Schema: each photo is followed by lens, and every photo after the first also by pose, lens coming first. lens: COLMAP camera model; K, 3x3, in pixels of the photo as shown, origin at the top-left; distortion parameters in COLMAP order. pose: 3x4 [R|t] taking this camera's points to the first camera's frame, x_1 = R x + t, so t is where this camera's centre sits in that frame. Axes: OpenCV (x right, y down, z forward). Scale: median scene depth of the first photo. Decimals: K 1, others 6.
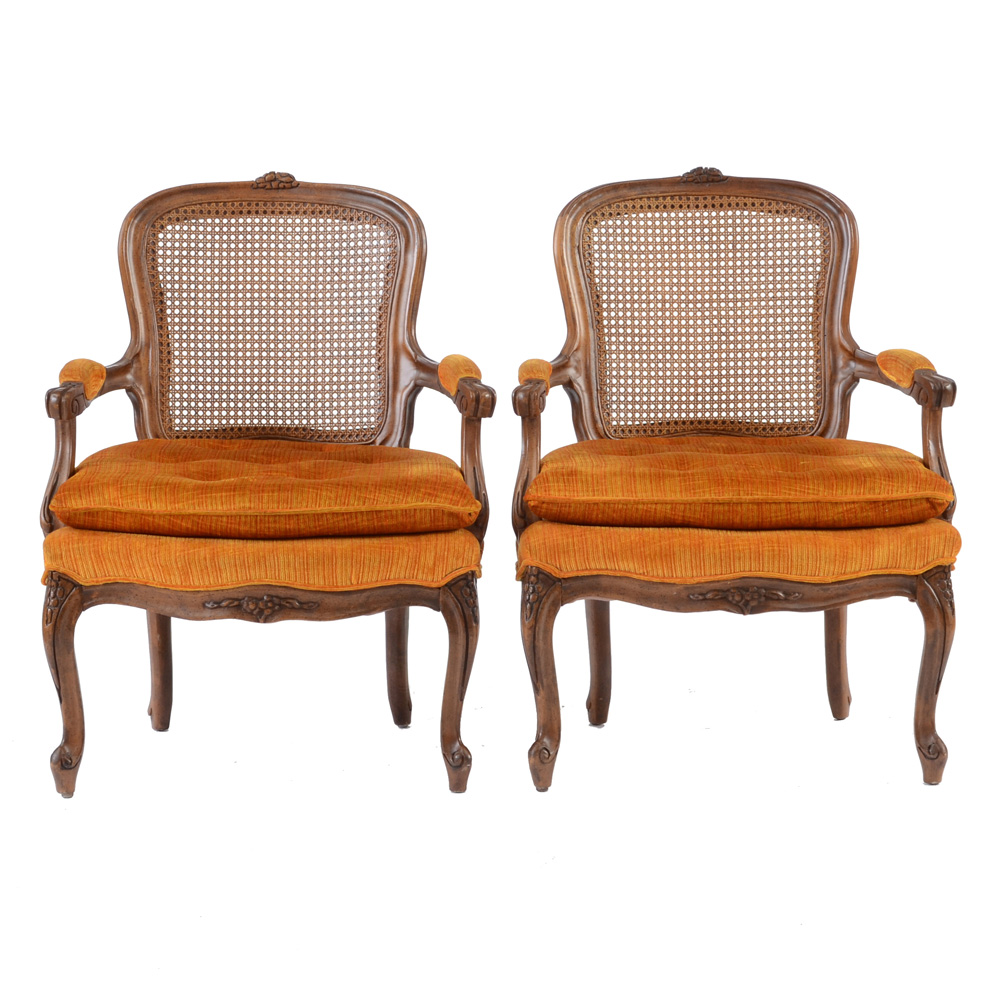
lens RADIAL K [[3544.4, 0, 499.7], [0, 3544.4, 497.5], [0, 0, 1]] dist [0.300043, 0.000000]
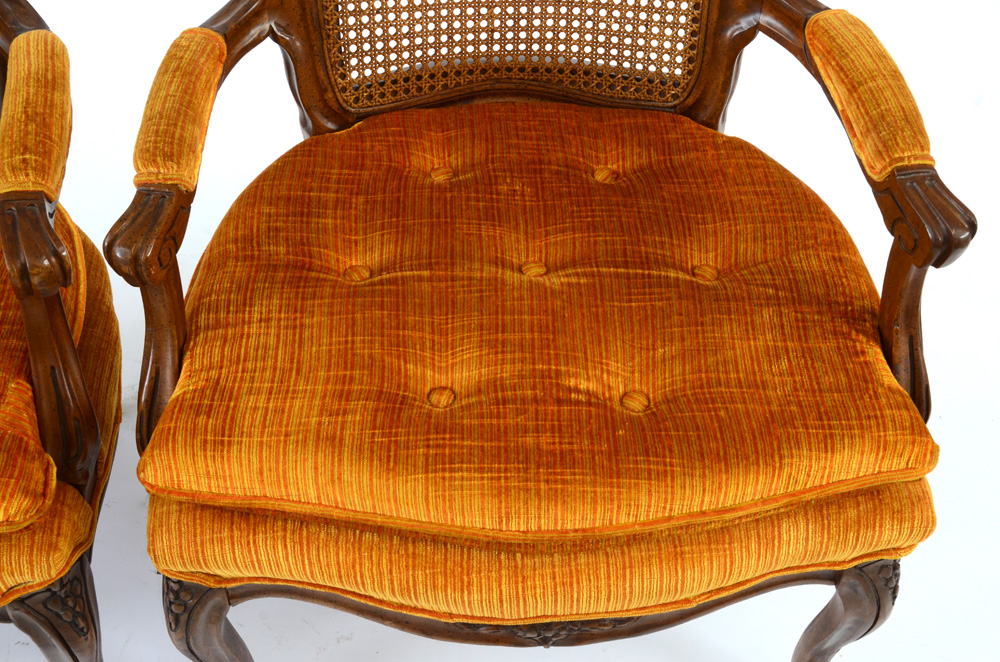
lens RADIAL K [[1278.6, 0, 491.3], [0, 1278.6, 330.0], [0, 0, 1]] dist [0.079794, 0.000000]
pose [[0.999940, 0.004894, 0.009829, 0.053784], [-0.009996, 0.776137, 0.630485, -0.128171], [-0.004543, -0.630546, 0.776139, 0.801008]]
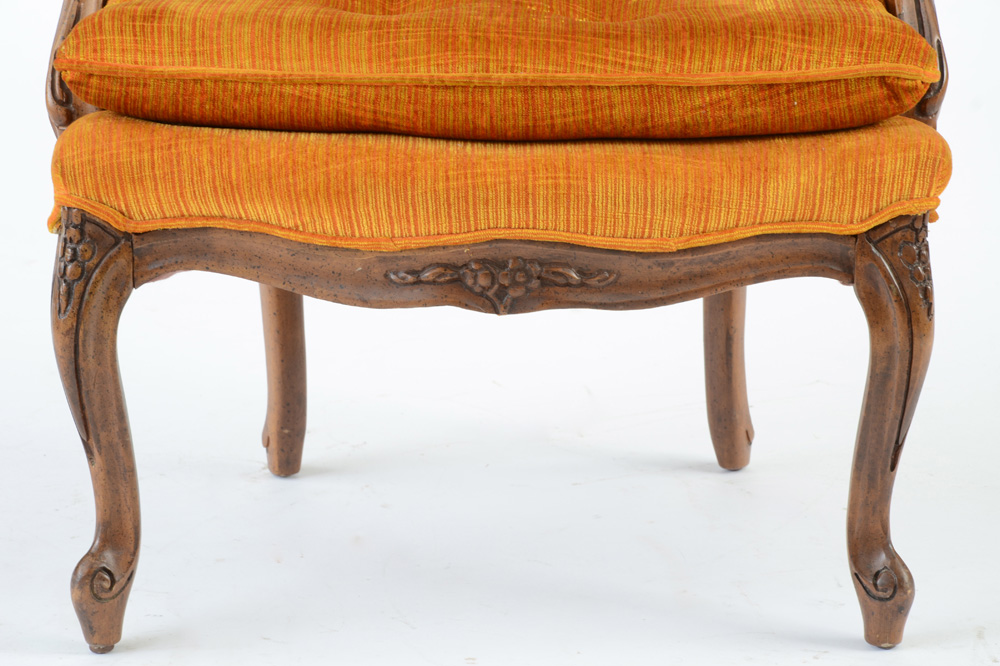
lens RADIAL K [[3415.0, 0, 485.6], [0, 3415.0, 342.1], [0, 0, 1]] dist [0.936230, 0.000000]
pose [[0.999273, 0.014814, -0.035118, 0.077220], [-0.010973, 0.994182, 0.107151, -0.012873], [0.036501, -0.106688, 0.993622, 0.486661]]
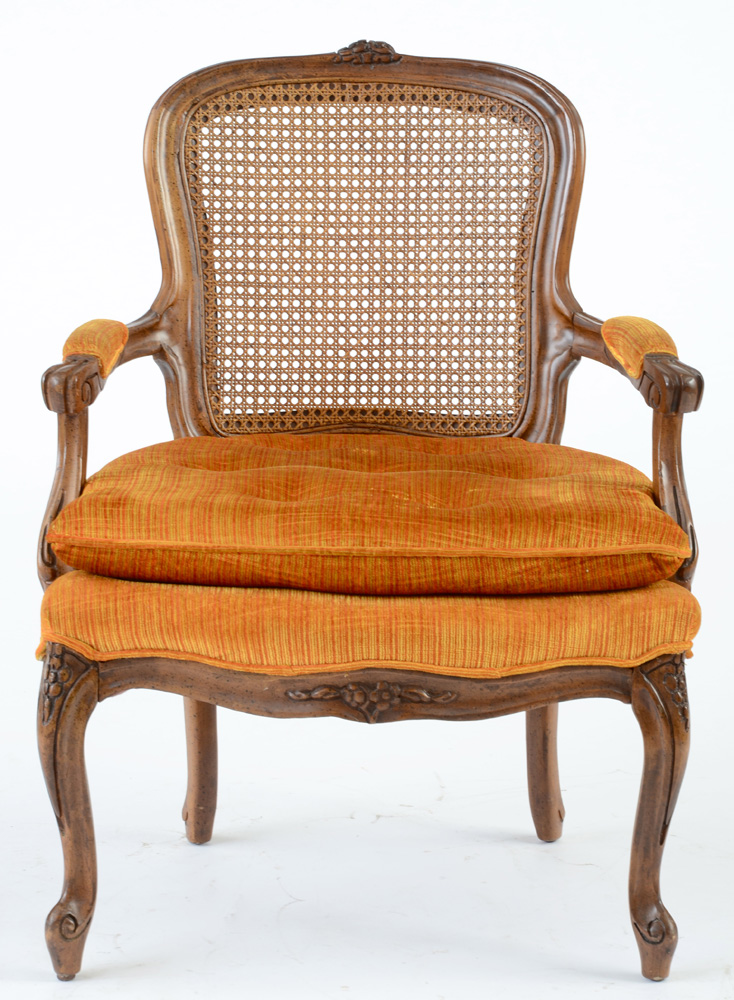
lens RADIAL K [[3393.9, 0, 378.3], [0, 3393.9, 457.4], [0, 0, 1]] dist [0.710726, 0.000000]
pose [[0.999442, 0.021897, -0.025242, 0.078863], [-0.020982, 0.999133, 0.035947, -0.036518], [0.026007, -0.035397, 0.999035, 0.336314]]
